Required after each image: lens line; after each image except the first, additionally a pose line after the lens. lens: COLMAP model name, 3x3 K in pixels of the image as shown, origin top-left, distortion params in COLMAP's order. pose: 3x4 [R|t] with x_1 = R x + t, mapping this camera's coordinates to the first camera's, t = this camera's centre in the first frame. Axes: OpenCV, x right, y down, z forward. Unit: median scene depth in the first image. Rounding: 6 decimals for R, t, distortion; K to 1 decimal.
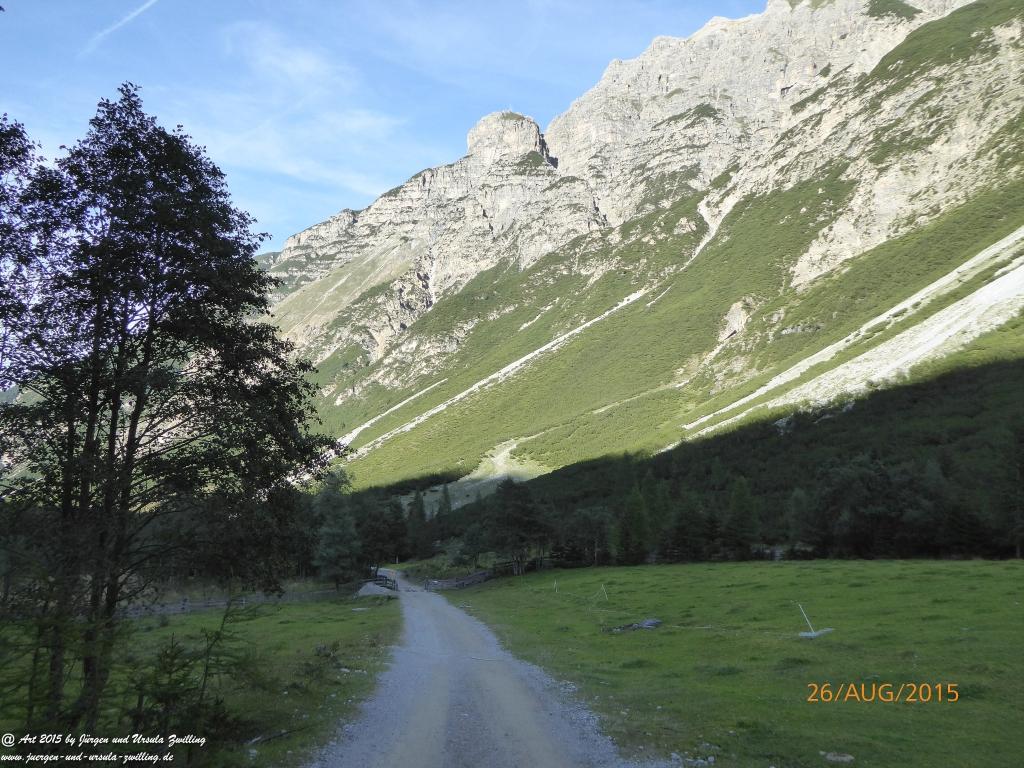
lens RADIAL K [[885.2, 0, 512.0], [0, 885.2, 384.0], [0, 0, 1]] dist [0.052586, 0.001637]
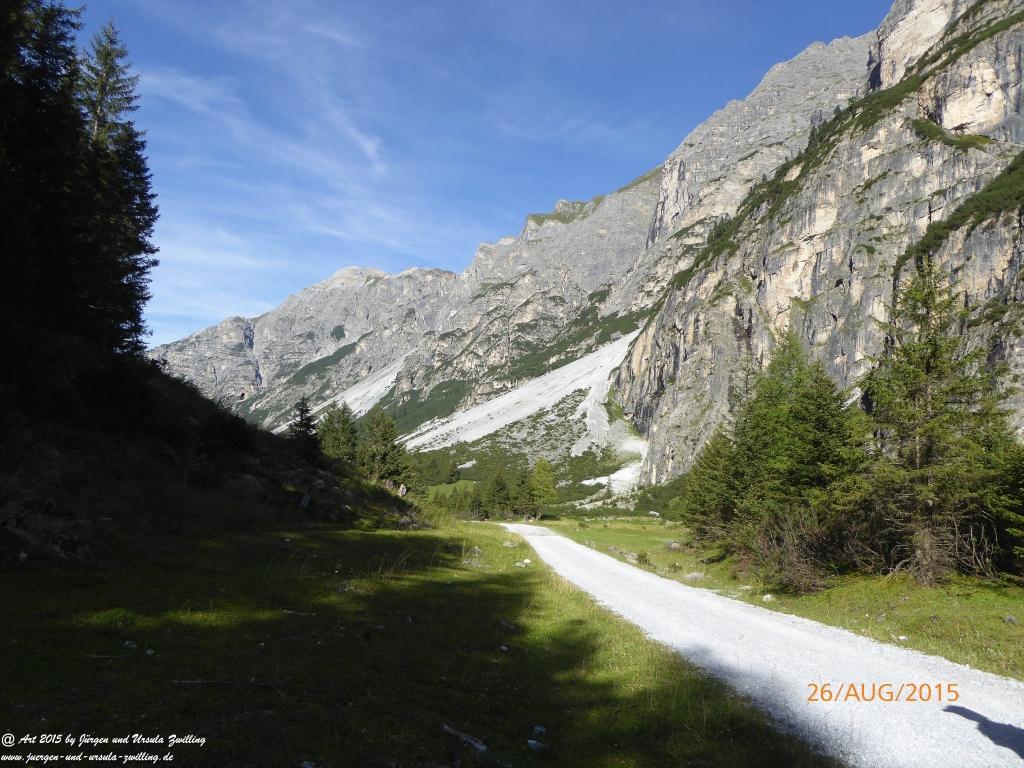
lens RADIAL K [[754.7, 0, 517.7], [0, 754.7, 384.7], [0, 0, 1]] dist [-0.014842, 0.003843]
pose [[0.982924, 0.045070, 0.178407, 0.390722], [-0.044652, 0.998982, -0.006363, -0.174590], [-0.178512, -0.001712, 0.983936, -1.064150]]
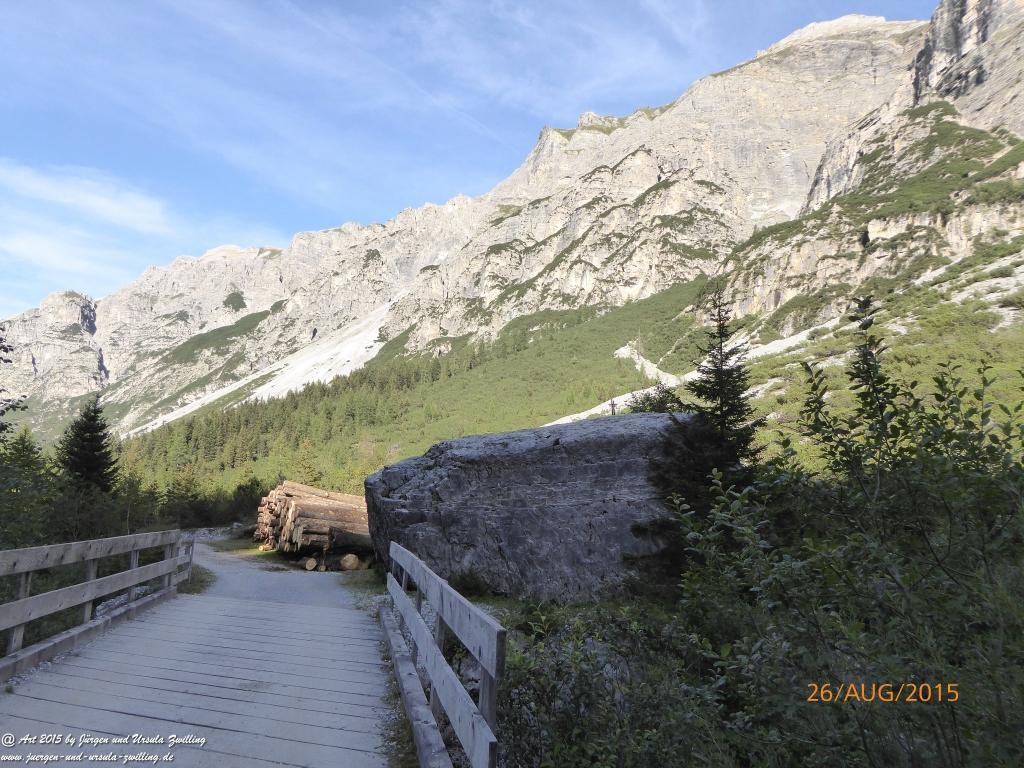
lens RADIAL K [[744.3, 0, 528.1], [0, 744.3, 384.7], [0, 0, 1]] dist [-0.015641, 0.000341]
pose [[0.921417, 0.073038, 0.381649, 0.282017], [-0.050246, 0.996325, -0.069362, -0.098413], [-0.385313, 0.044735, 0.921701, -0.573931]]
